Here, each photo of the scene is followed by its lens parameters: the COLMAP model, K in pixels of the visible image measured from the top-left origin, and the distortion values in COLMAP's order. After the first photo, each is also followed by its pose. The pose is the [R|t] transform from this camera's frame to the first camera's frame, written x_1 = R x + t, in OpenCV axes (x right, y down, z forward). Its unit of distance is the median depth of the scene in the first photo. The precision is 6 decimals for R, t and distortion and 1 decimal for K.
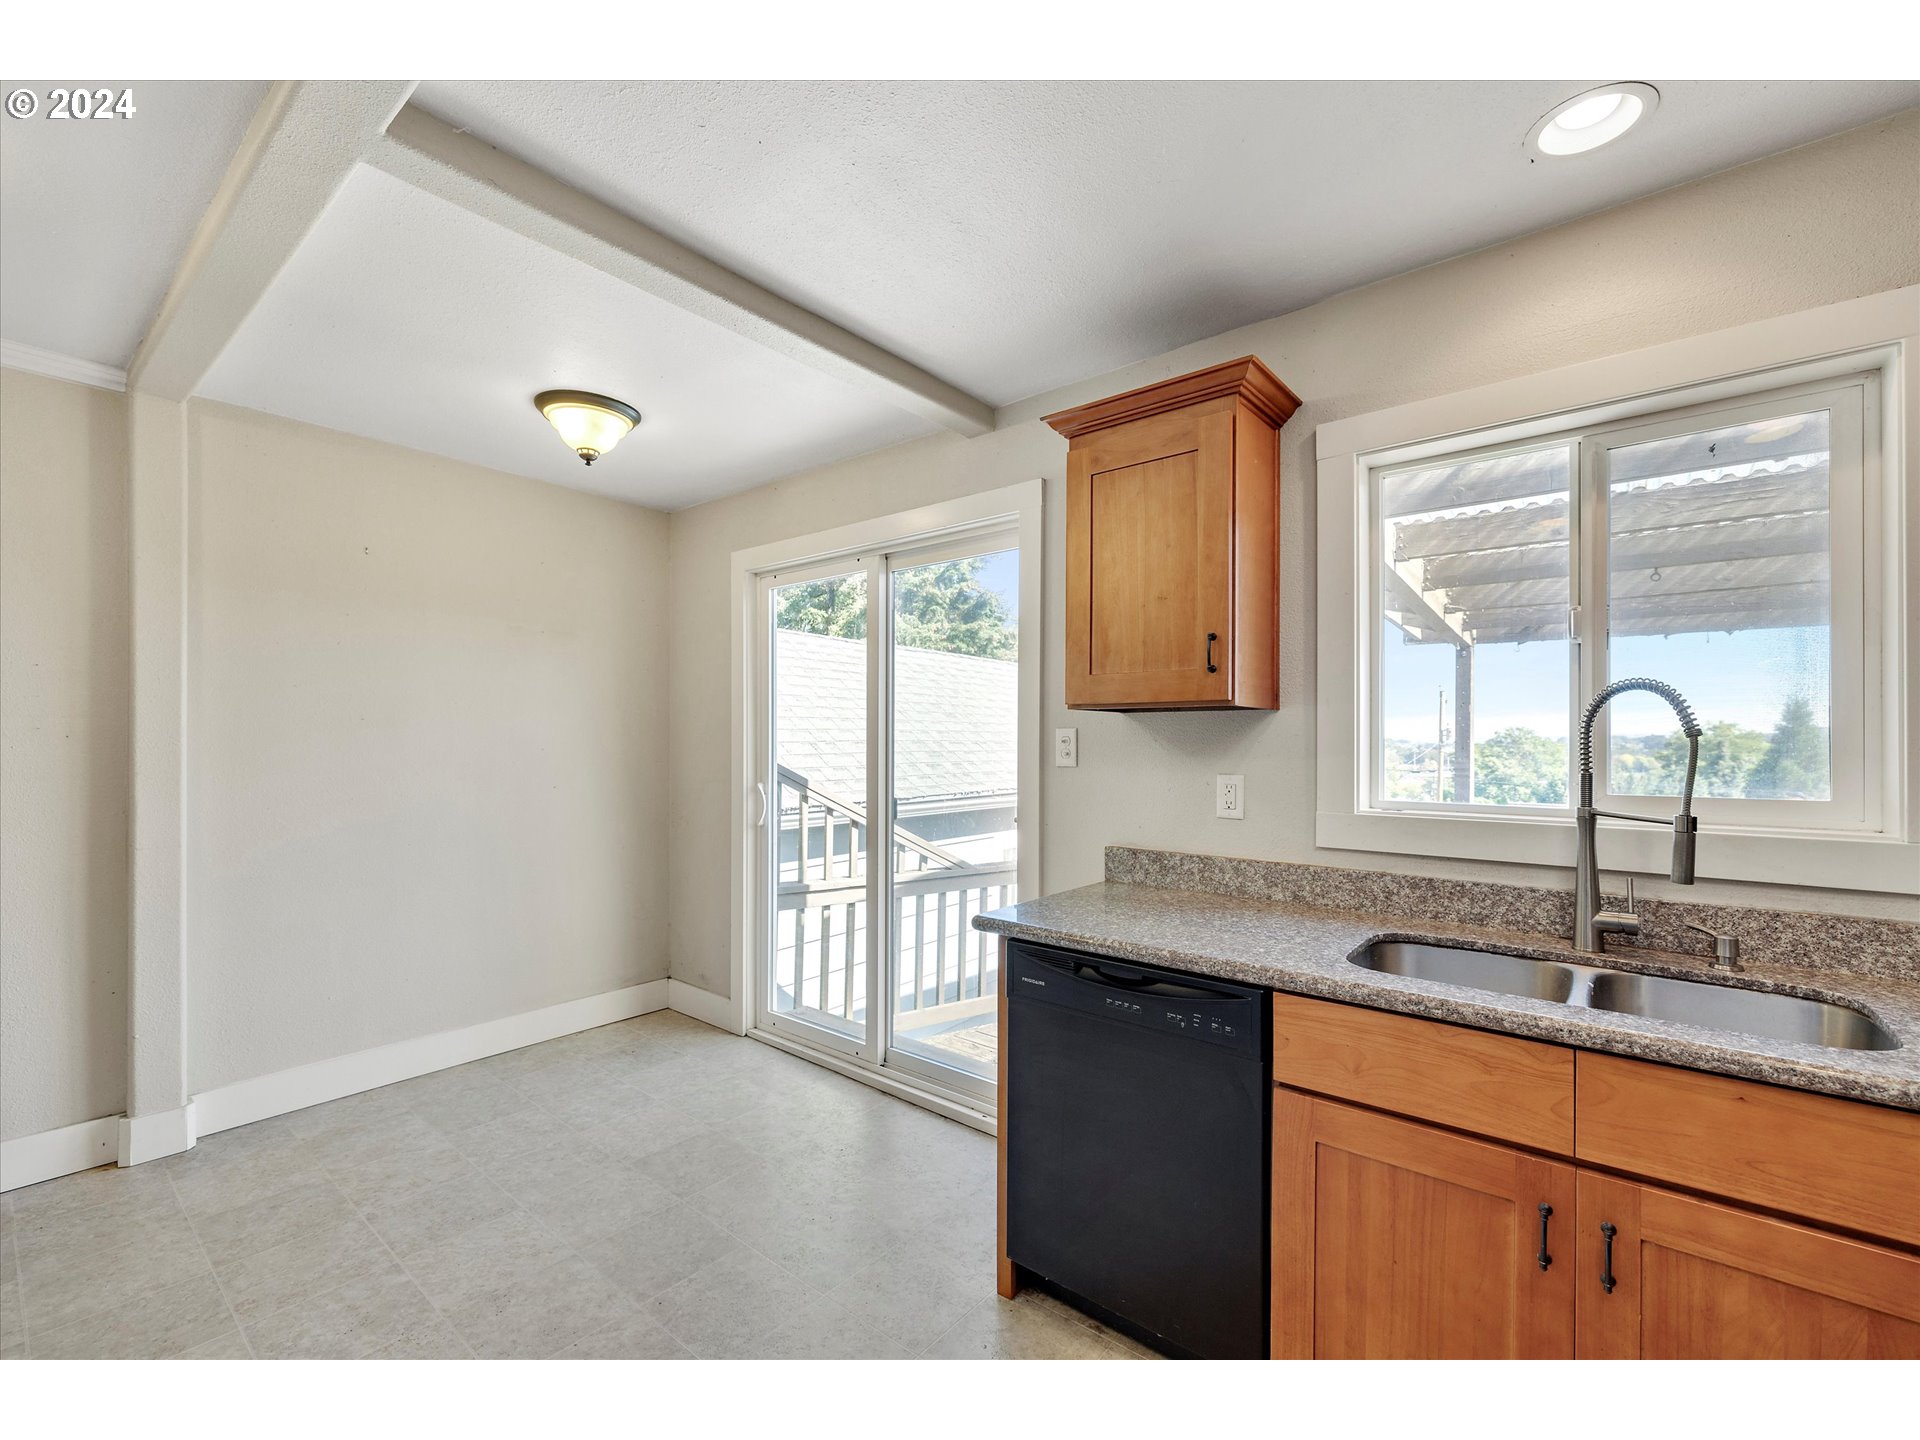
lens RADIAL K [[822.4, 0, 951.2], [0, 822.4, 735.3], [0, 0, 1]] dist [0.002002, 0.000210]
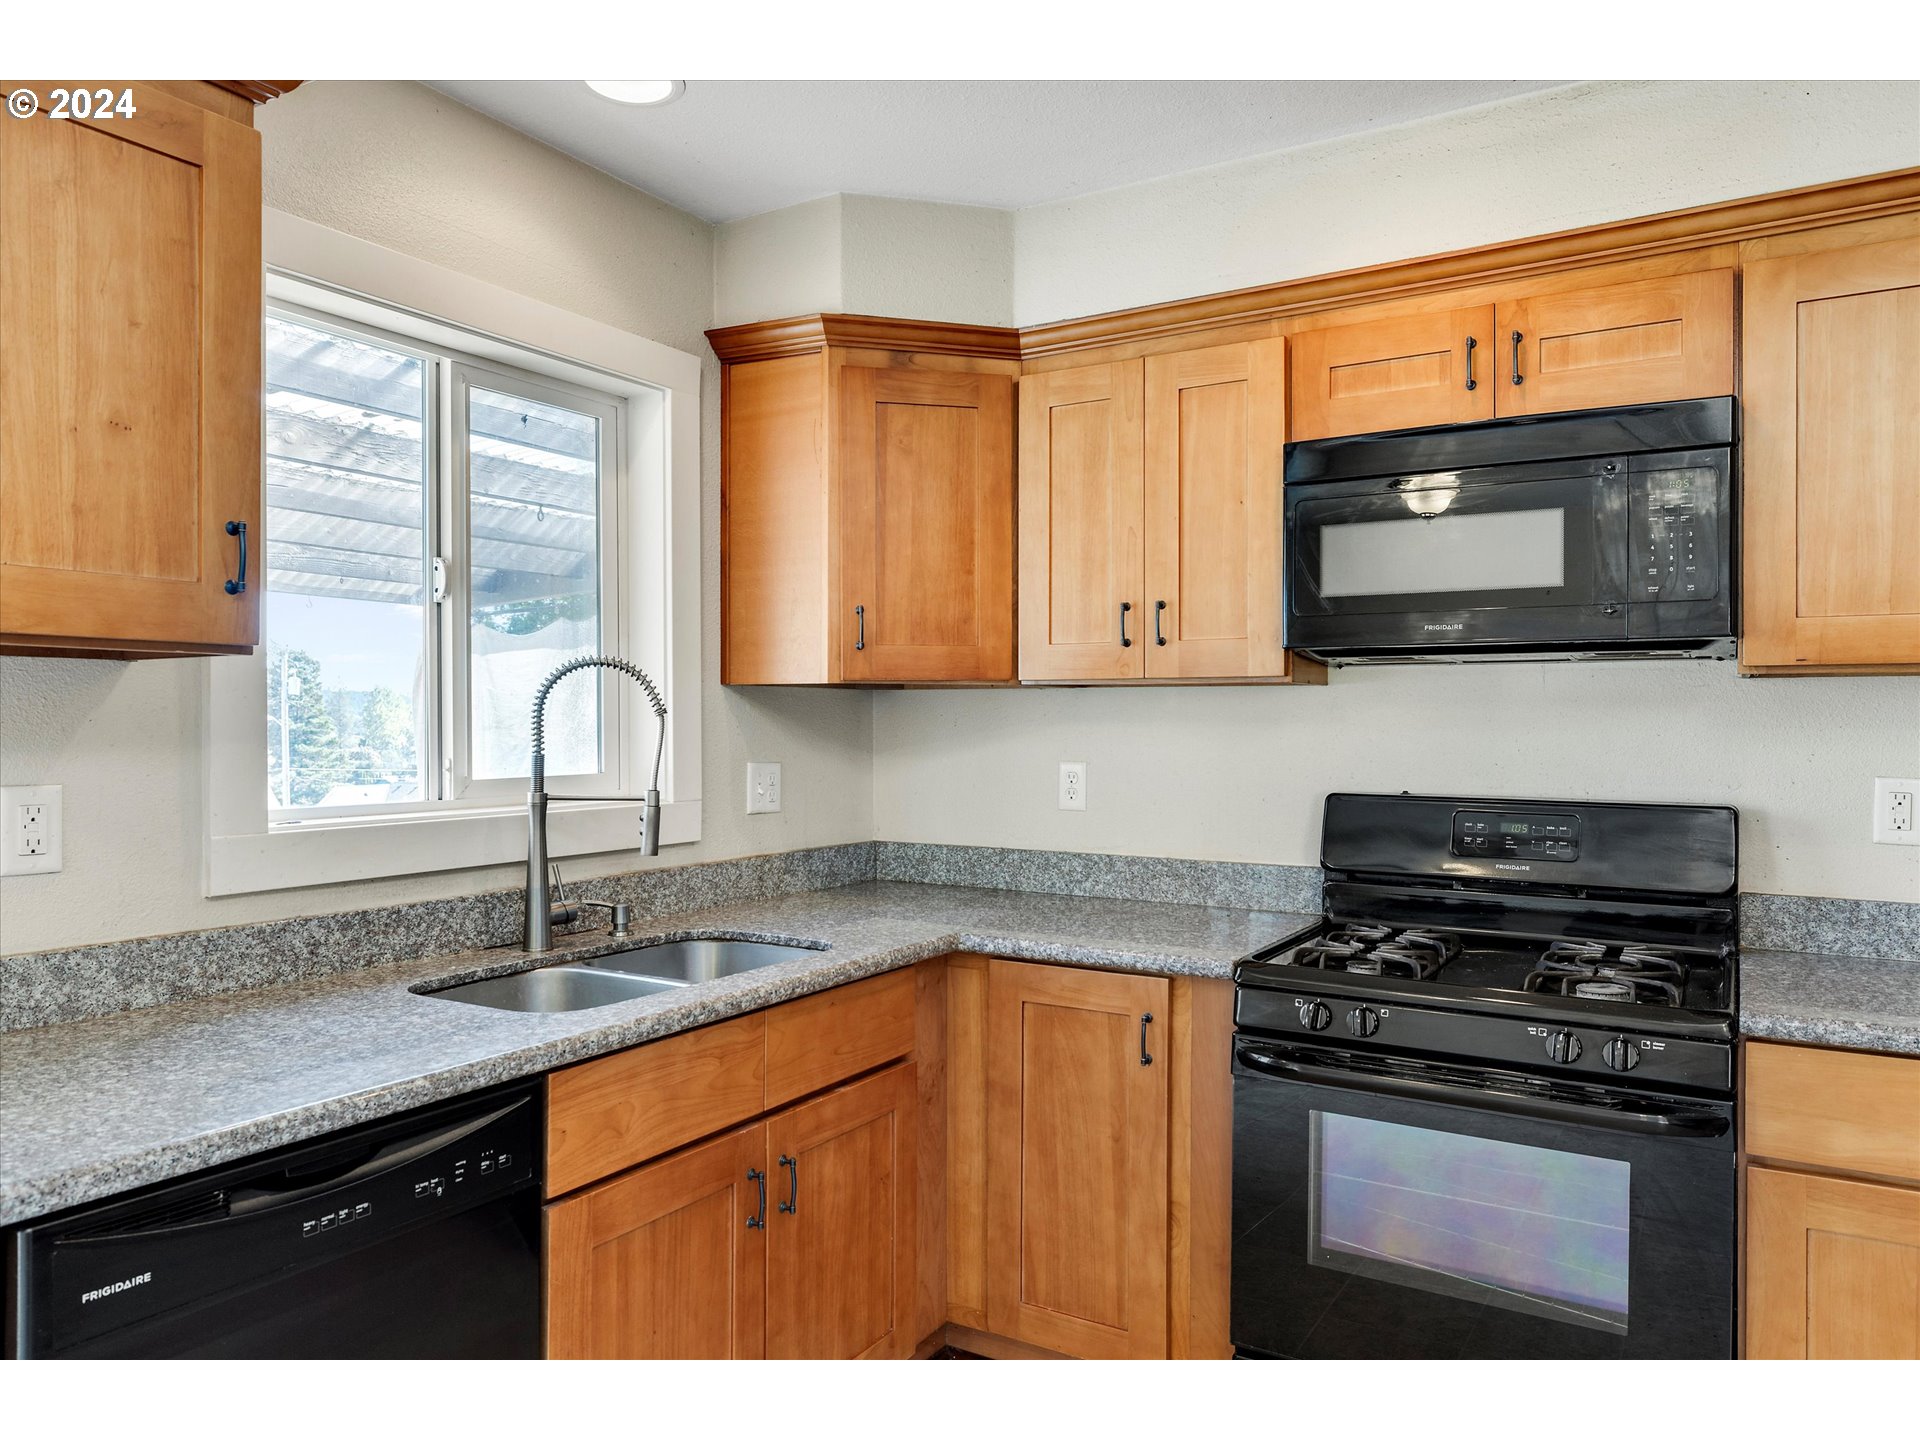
lens RADIAL K [[1296.1, 0, 960.0], [0, 1296.1, 720.0], [0, 0, 1]] dist [-0.001186, 0.000250]
pose [[-0.153340, -0.001884, 0.988172, -0.583341], [-0.009419, 0.999956, 0.000444, 0.002318], [-0.988129, -0.009239, -0.153350, 0.630950]]
